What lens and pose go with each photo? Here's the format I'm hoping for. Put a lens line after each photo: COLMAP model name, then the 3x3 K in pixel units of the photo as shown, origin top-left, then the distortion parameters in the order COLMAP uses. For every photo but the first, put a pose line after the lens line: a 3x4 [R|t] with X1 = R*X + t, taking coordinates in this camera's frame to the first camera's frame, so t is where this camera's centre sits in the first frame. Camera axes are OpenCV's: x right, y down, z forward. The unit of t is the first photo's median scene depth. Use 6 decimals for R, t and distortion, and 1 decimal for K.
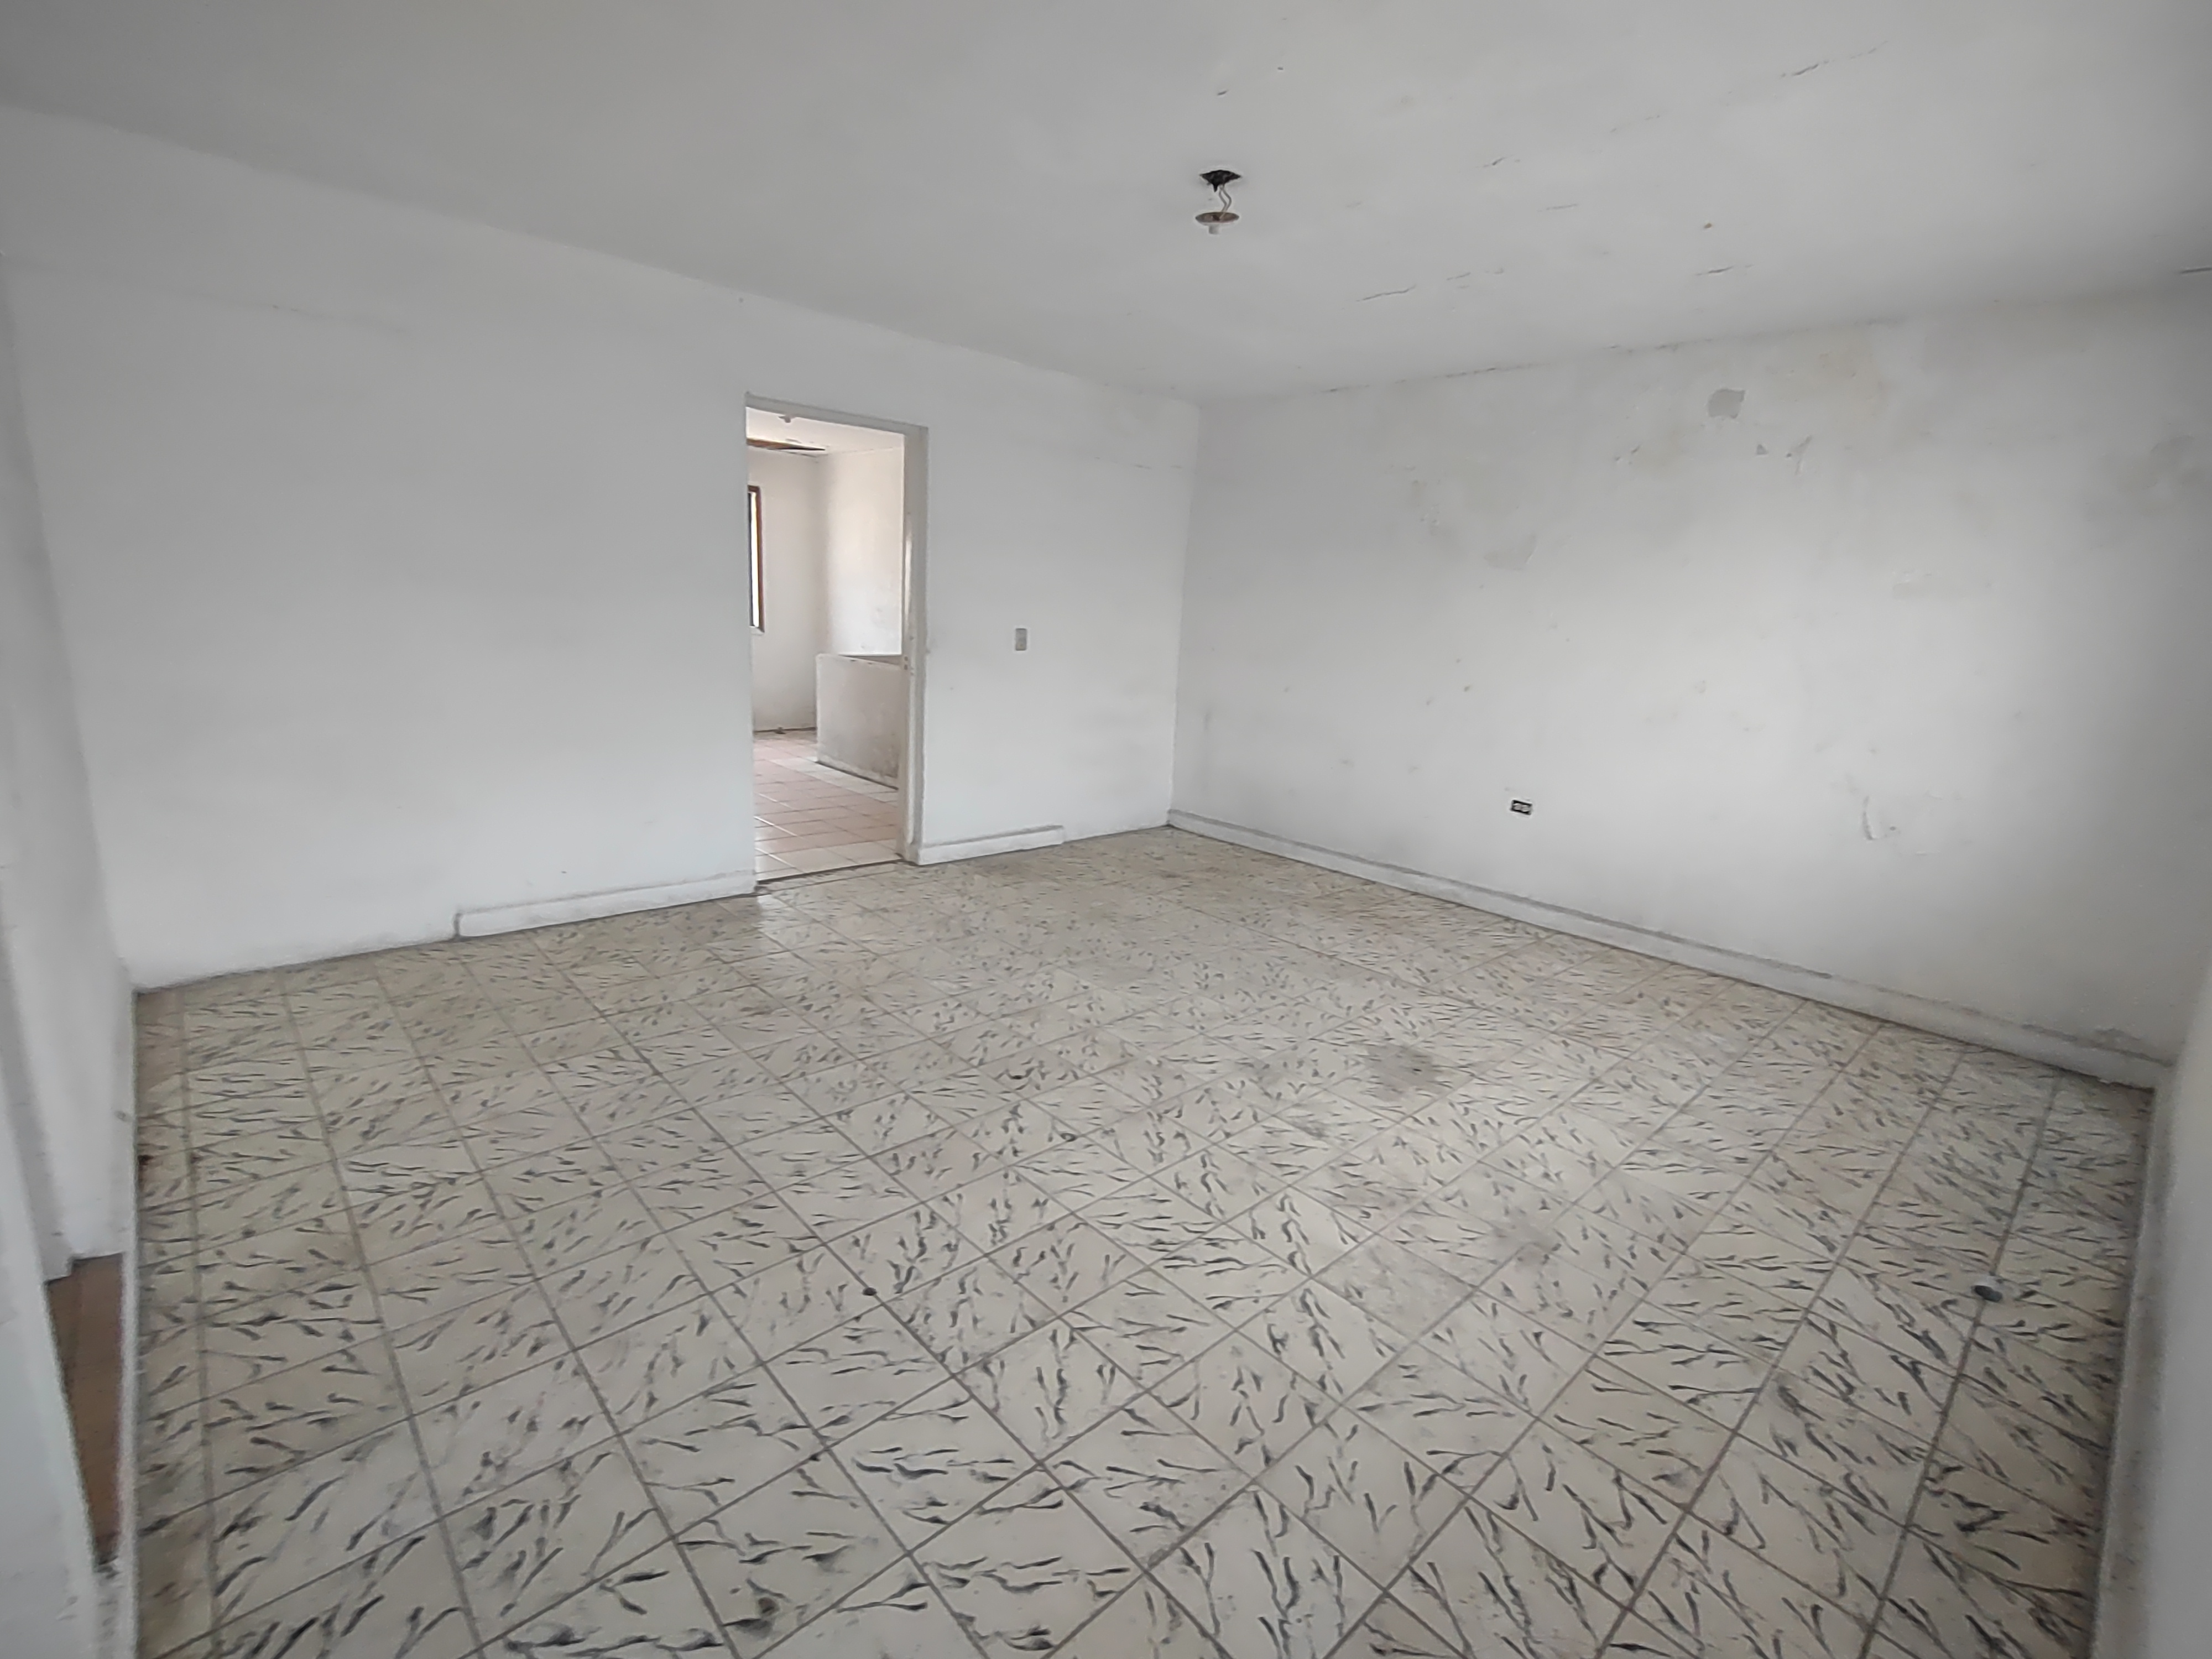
lens RADIAL K [[1004.0, 0, 1102.2], [0, 1004.0, 838.9], [0, 0, 1]] dist [-0.009208, 0.004521]
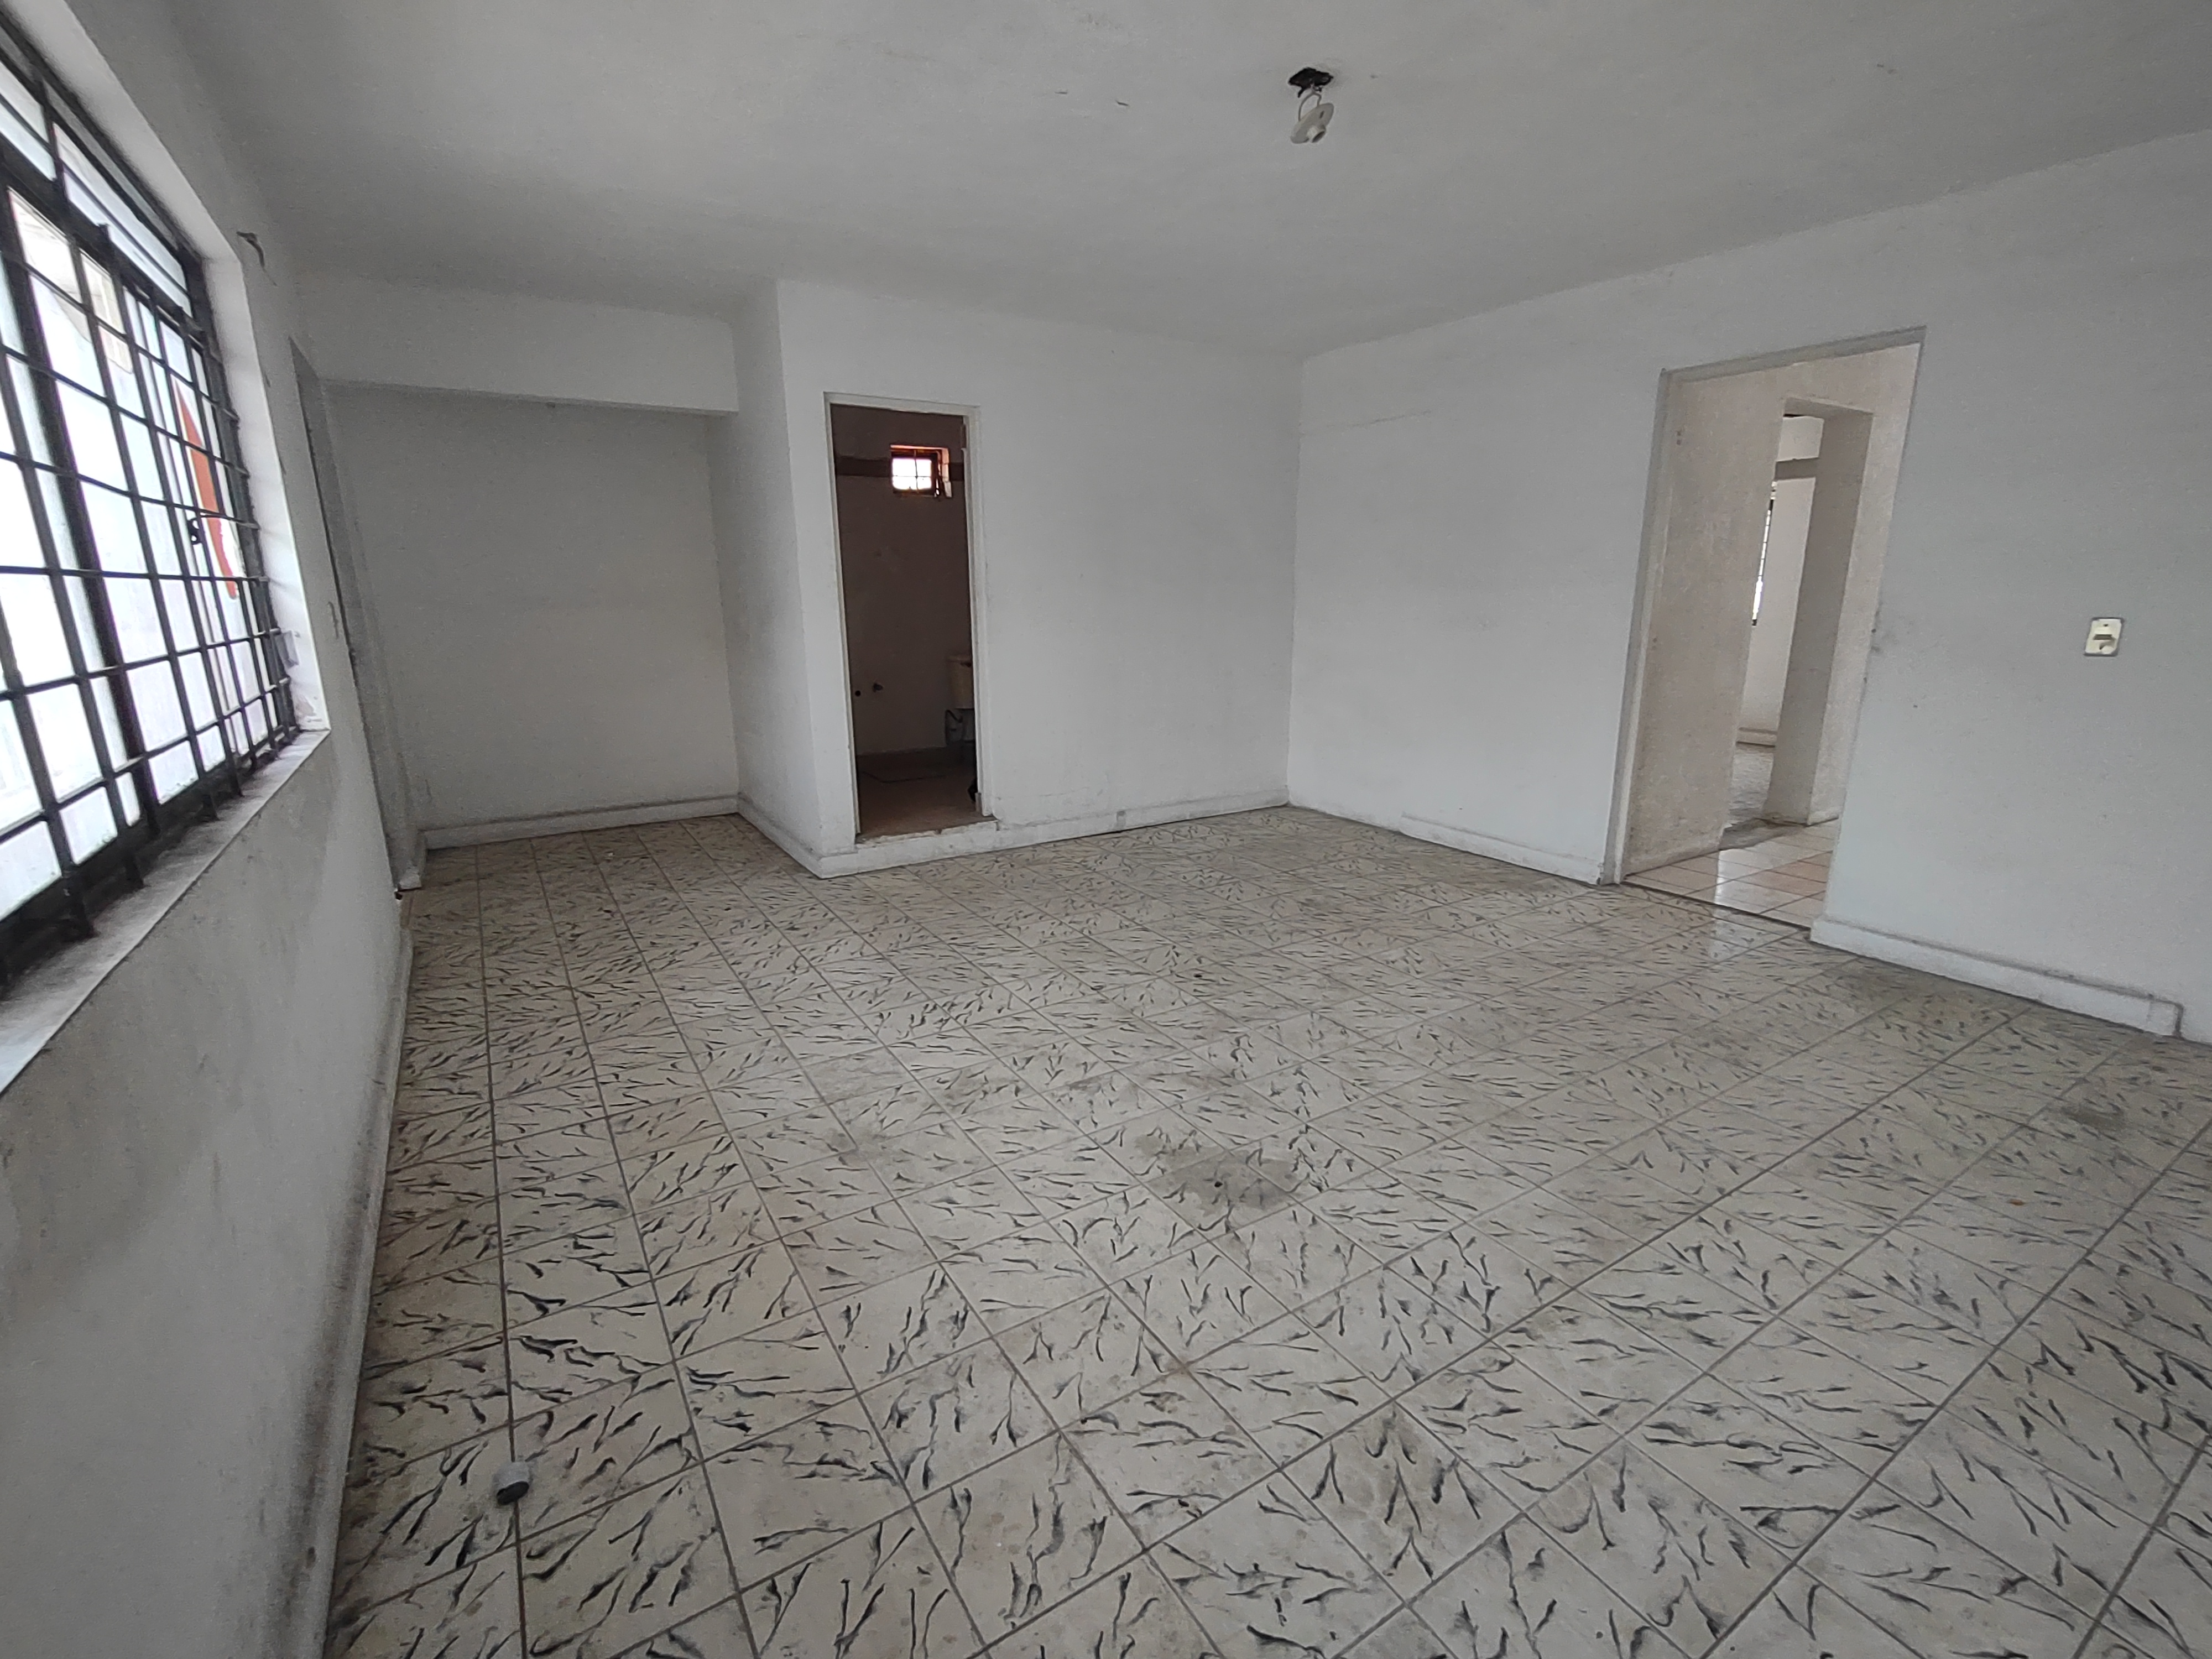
lens RADIAL K [[1004.0, 0, 1102.2], [0, 1004.0, 838.9], [0, 0, 1]] dist [-0.009208, 0.004521]
pose [[-0.187545, 0.189459, -0.963811, 1.200125], [-0.234889, 0.944104, 0.231291, -0.181121], [0.953758, 0.269766, -0.132560, 1.176154]]
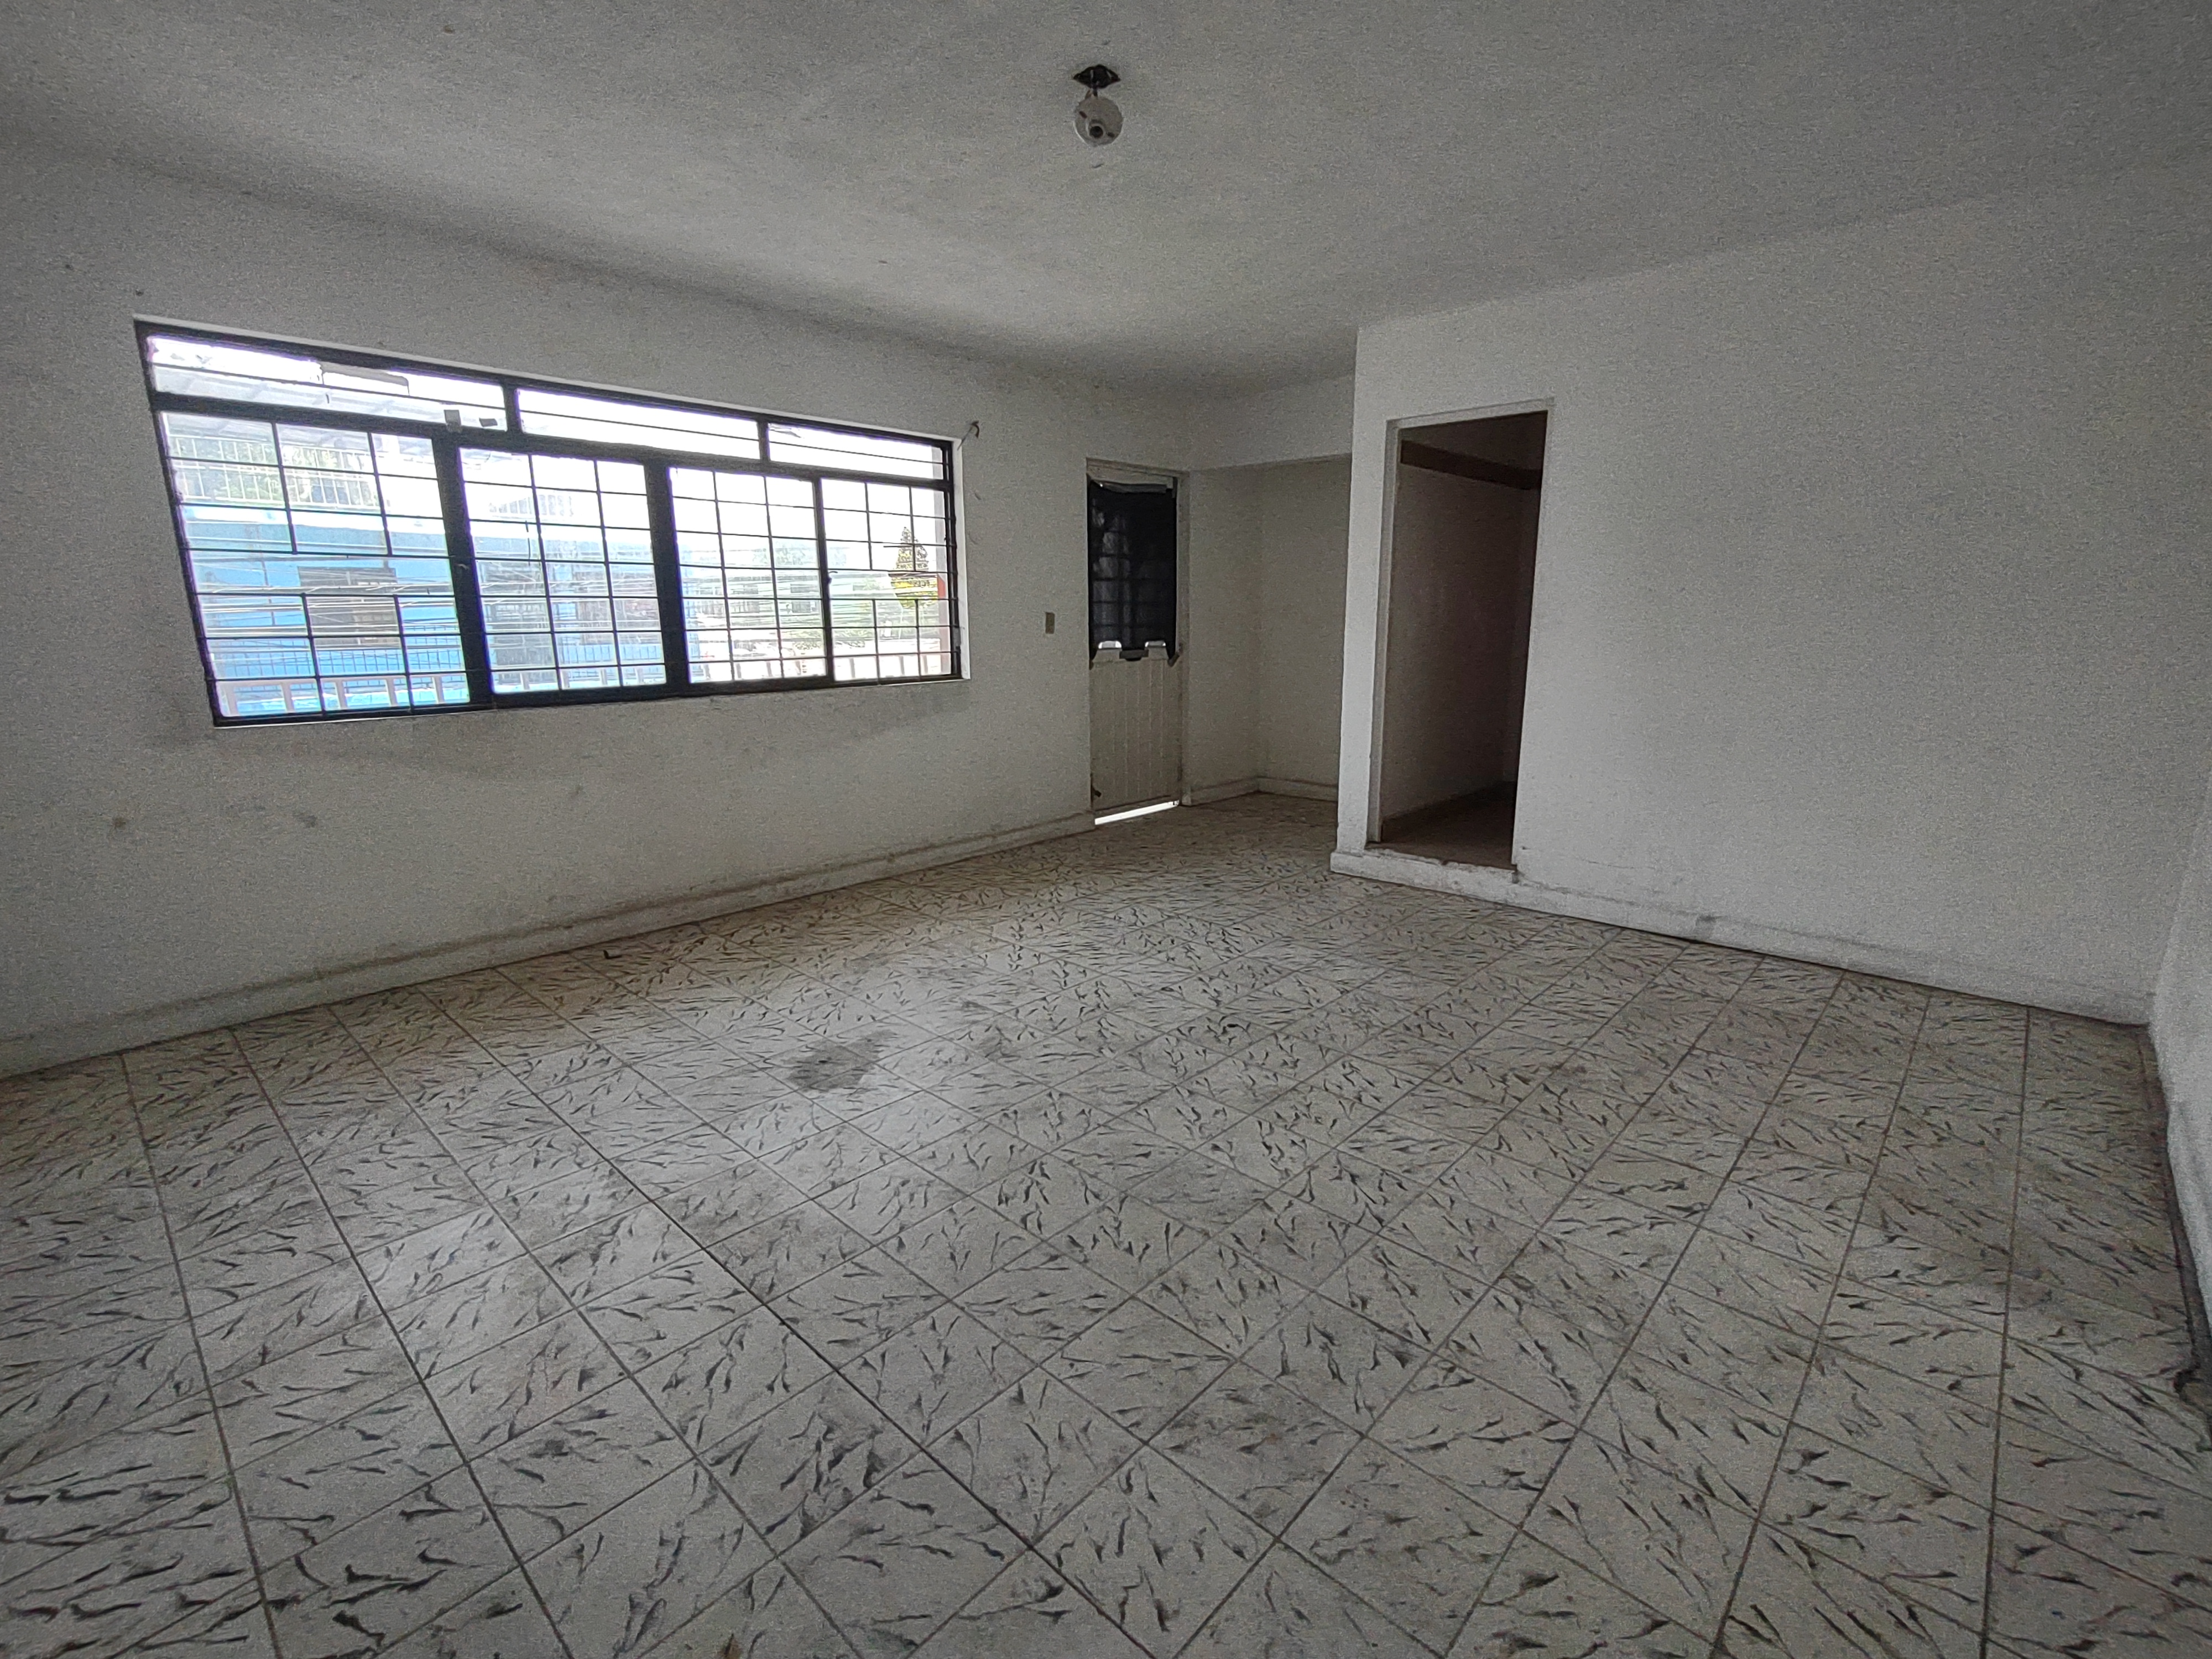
lens RADIAL K [[975.3, 0, 1106.0], [0, 975.3, 829.5], [0, 0, 1]] dist [-0.005601, 0.000449]
pose [[-0.995370, -0.033397, -0.090129, 0.175949], [-0.069655, 0.896782, 0.436955, -0.463941], [0.066233, 0.441210, -0.894956, 2.142295]]
